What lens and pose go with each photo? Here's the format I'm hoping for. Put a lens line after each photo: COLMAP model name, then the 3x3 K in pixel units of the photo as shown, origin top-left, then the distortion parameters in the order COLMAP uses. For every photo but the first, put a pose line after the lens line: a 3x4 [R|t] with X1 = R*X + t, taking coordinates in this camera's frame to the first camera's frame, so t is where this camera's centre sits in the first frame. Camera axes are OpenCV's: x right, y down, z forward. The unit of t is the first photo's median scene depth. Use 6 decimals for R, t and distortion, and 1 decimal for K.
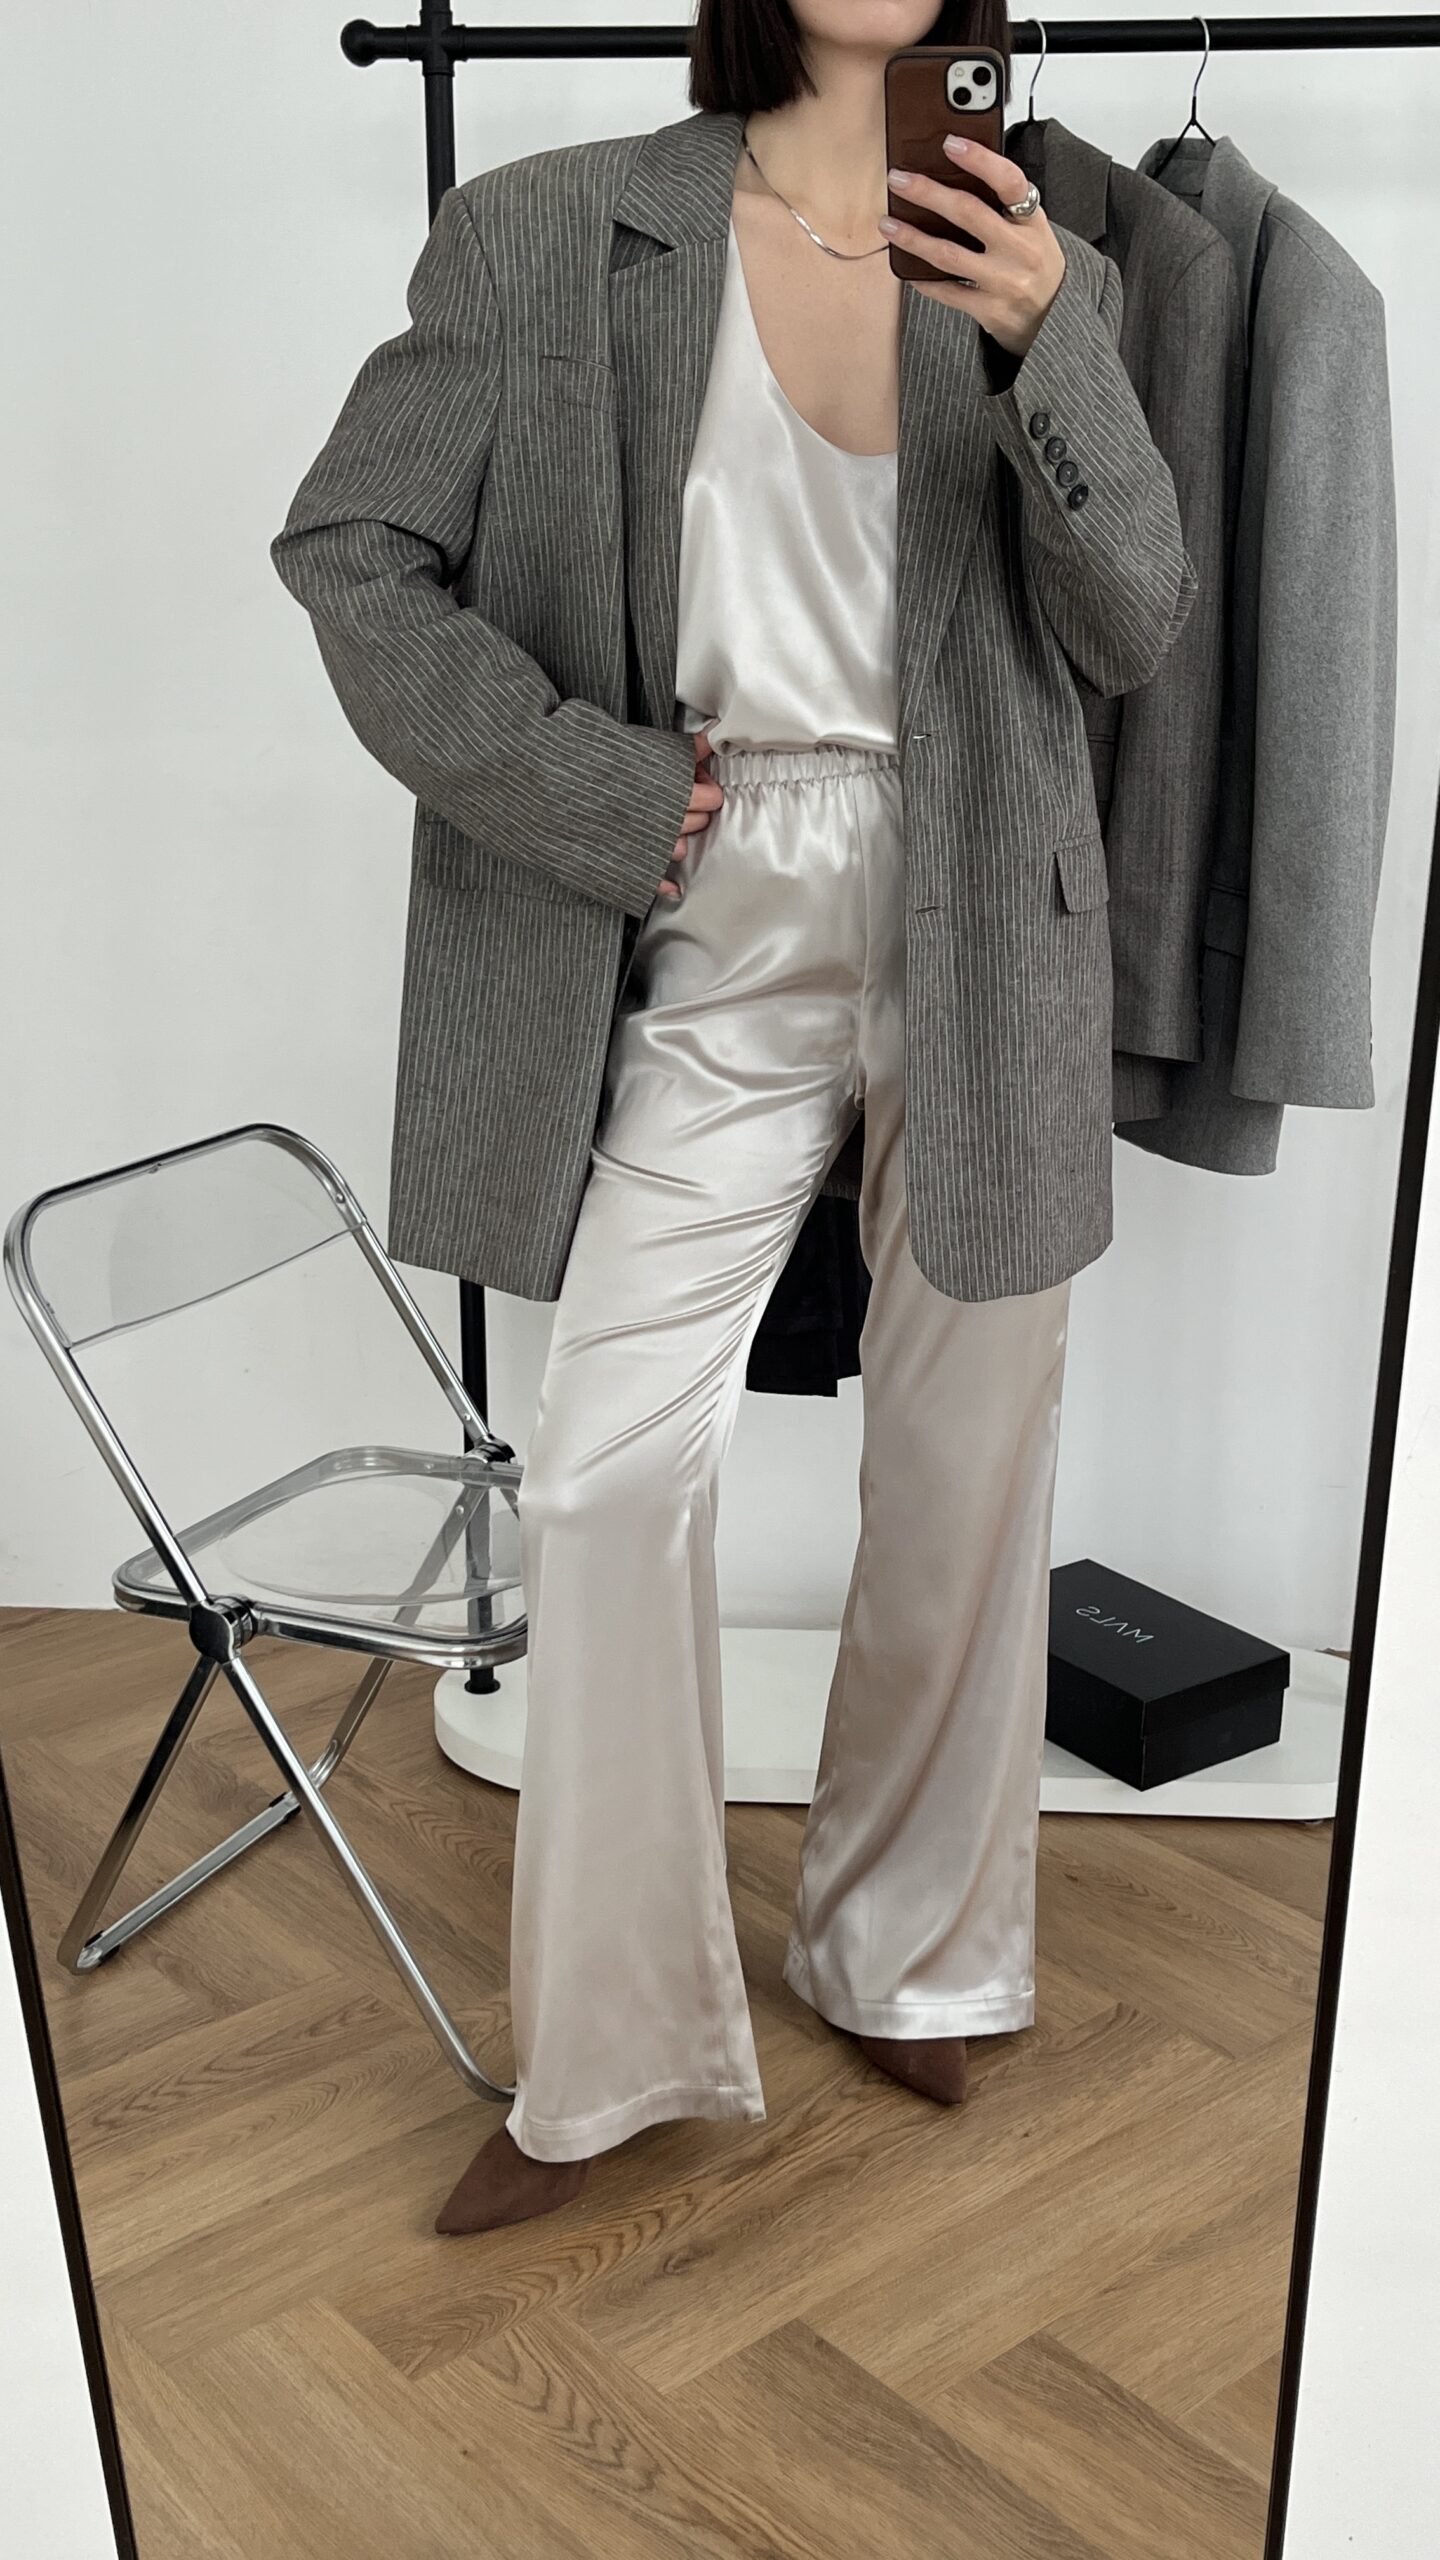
lens RADIAL K [[2598.9, 0, 739.2], [0, 2598.9, 1321.7], [0, 0, 1]] dist [0.059229, -0.014758]
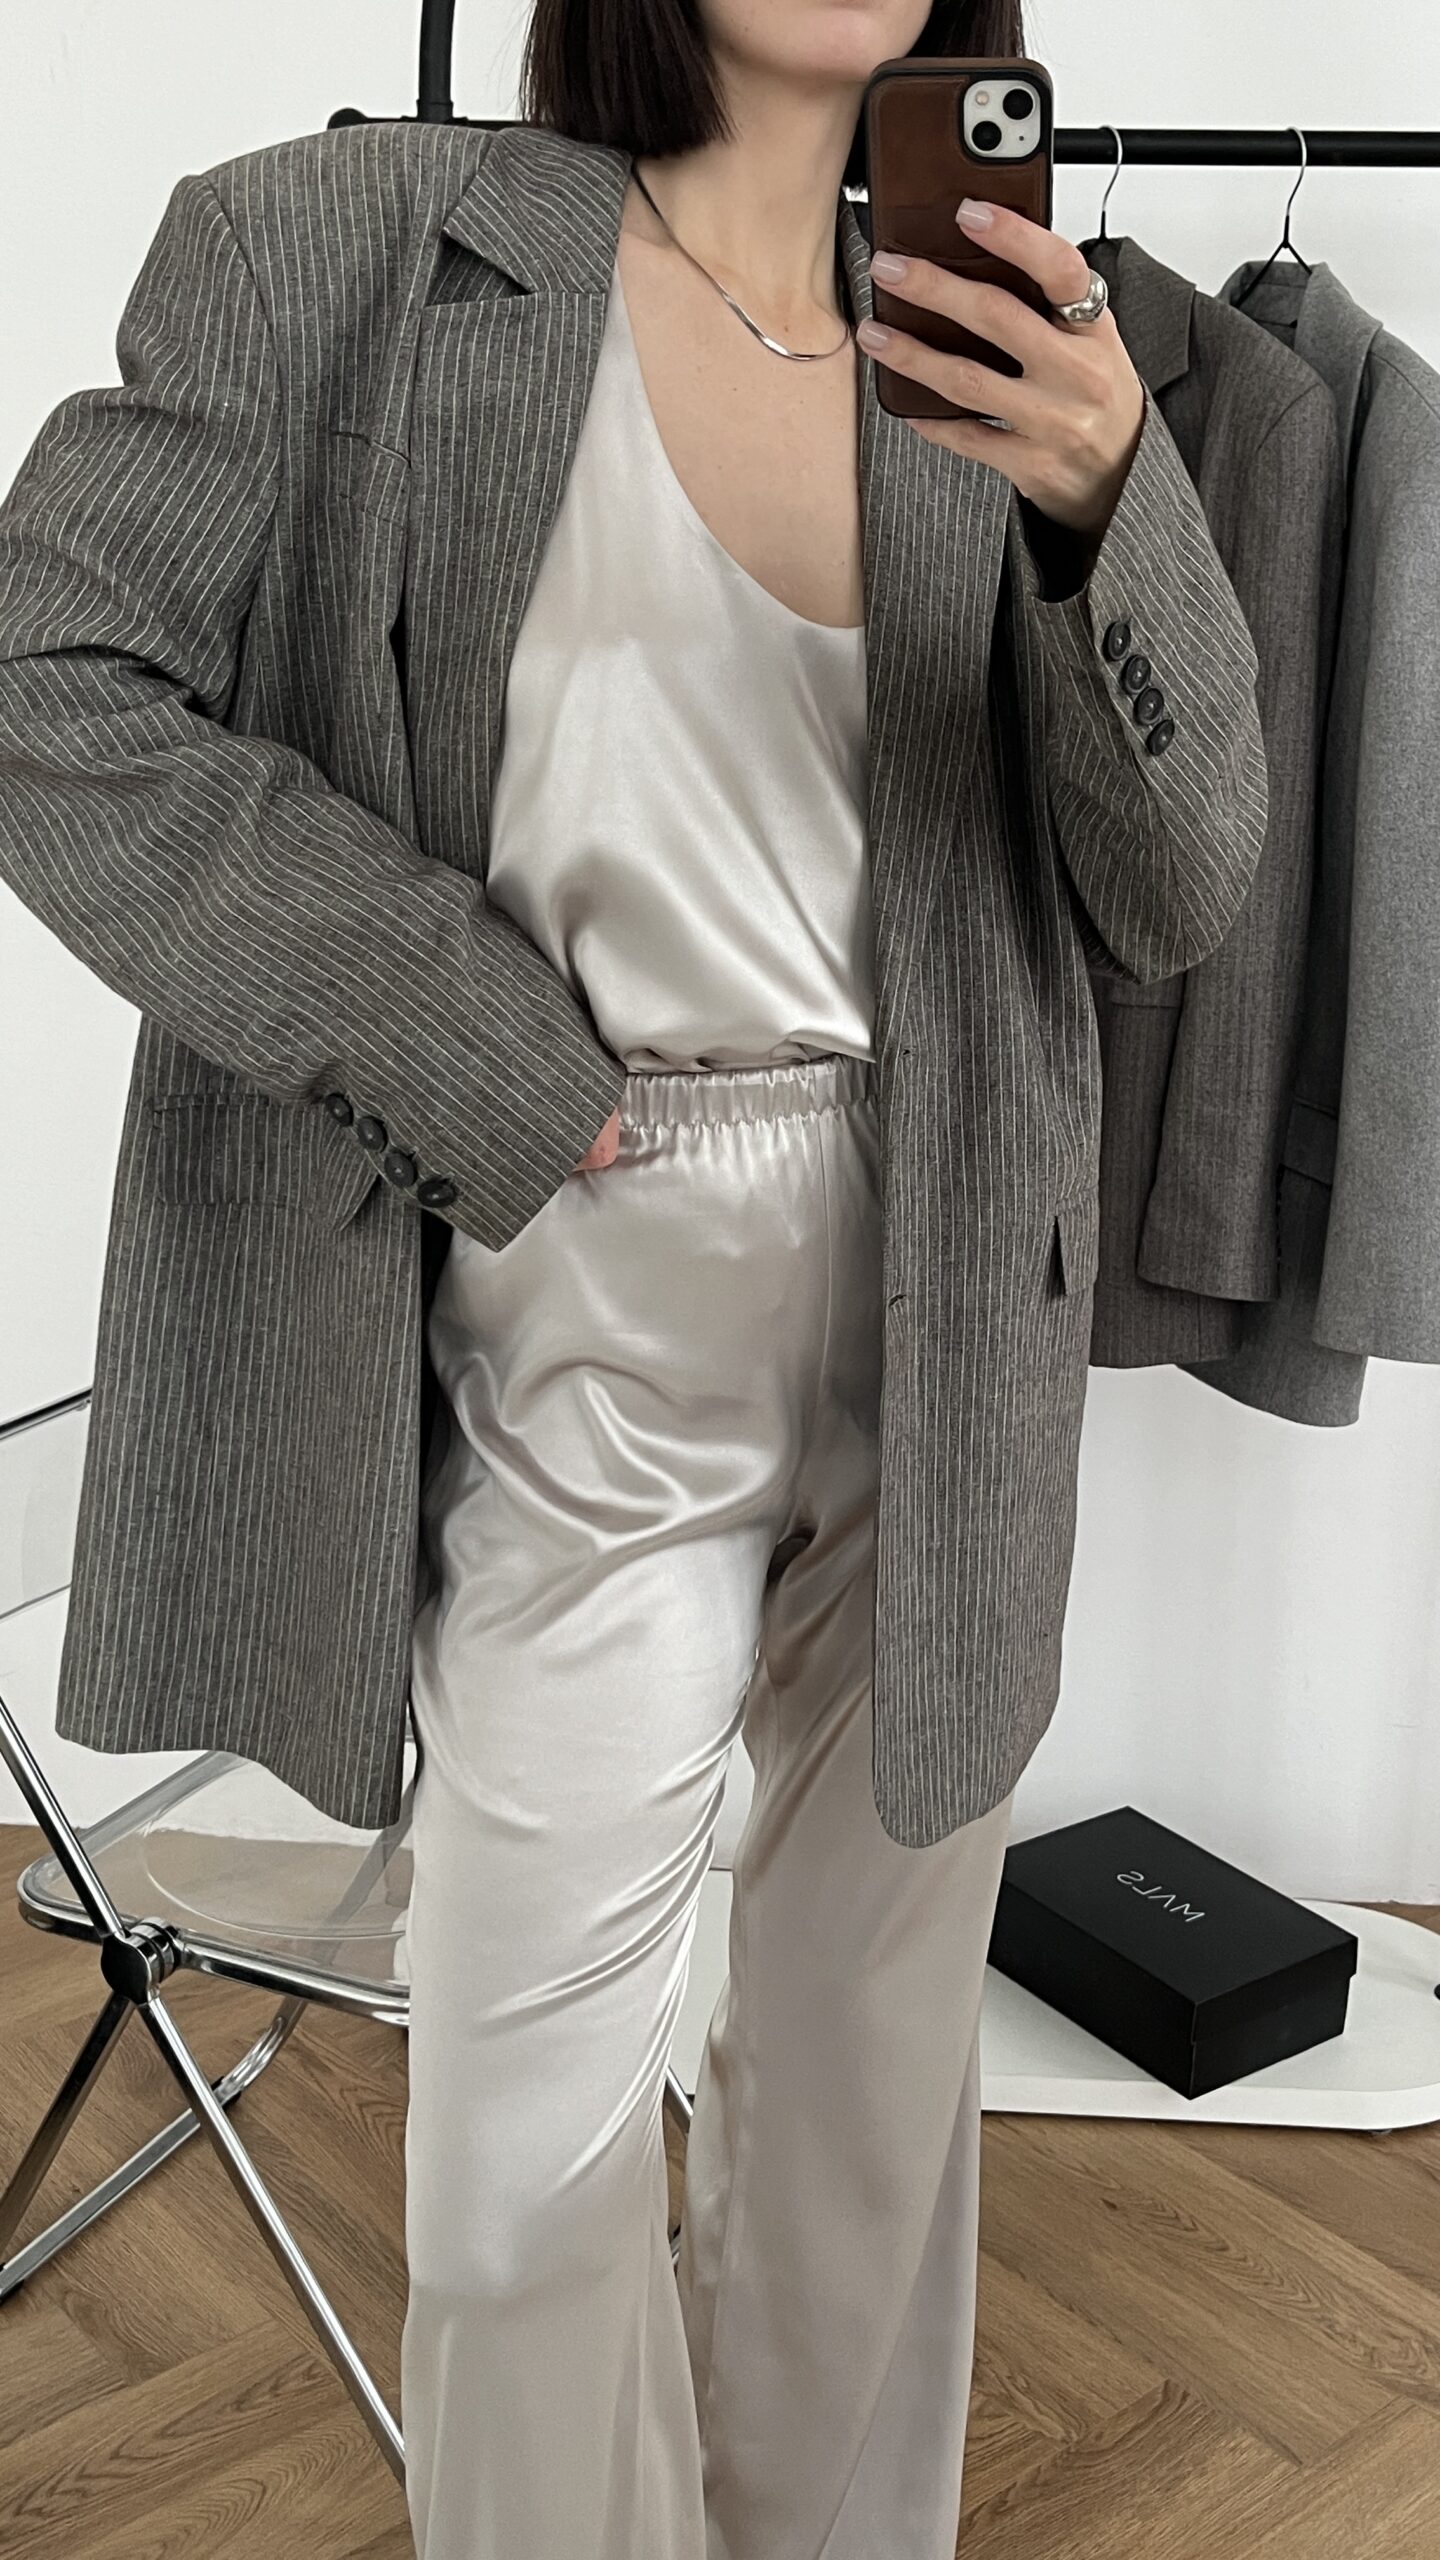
lens RADIAL K [[2596.5, 0, 748.3], [0, 2596.5, 1286.8], [0, 0, 1]] dist [0.035392, 0.006756]
pose [[0.999783, 0.020354, 0.004498, -0.005716], [-0.020308, 0.999744, -0.009976, -0.097312], [-0.004700, 0.009882, 0.999940, 0.130225]]
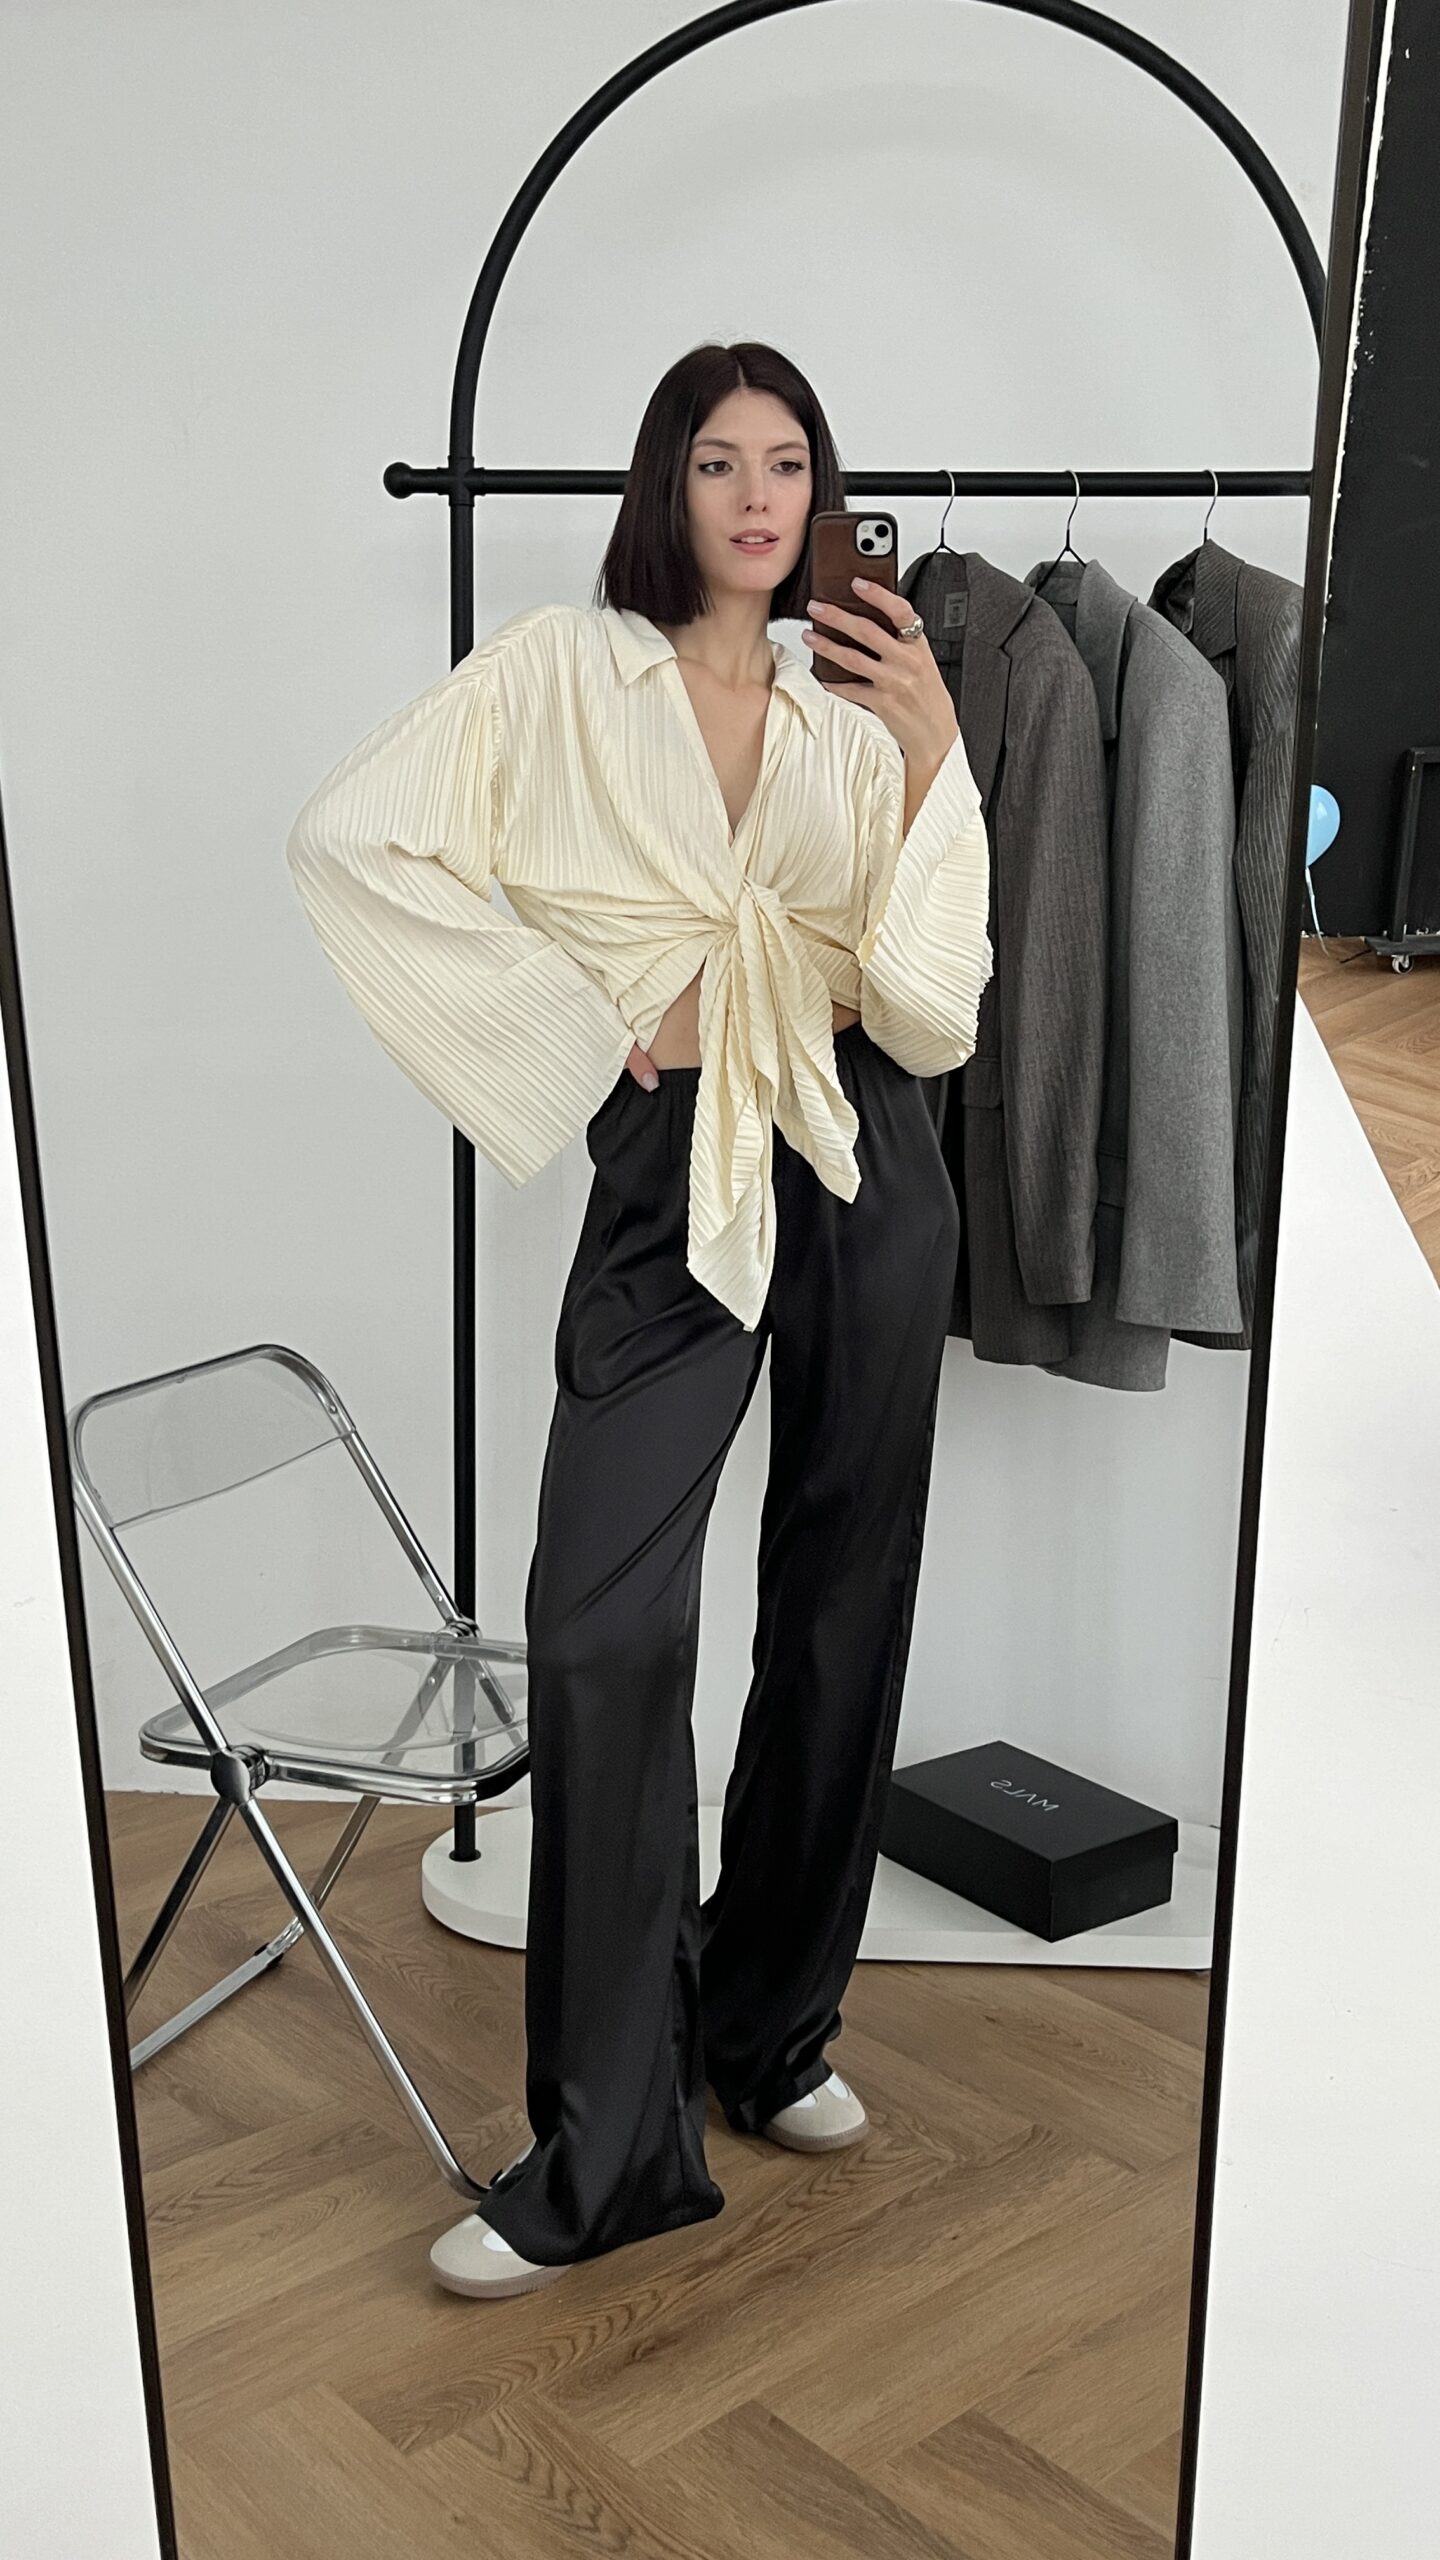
lens RADIAL K [[2330.0, 0, 726.8], [0, 2330.0, 1272.3], [0, 0, 1]] dist [0.039156, -0.003666]
pose [[0.999692, 0.006579, 0.023946, -0.014173], [-0.003210, 0.990415, -0.138089, 0.038663], [-0.024625, 0.137969, 0.990130, -0.048323]]
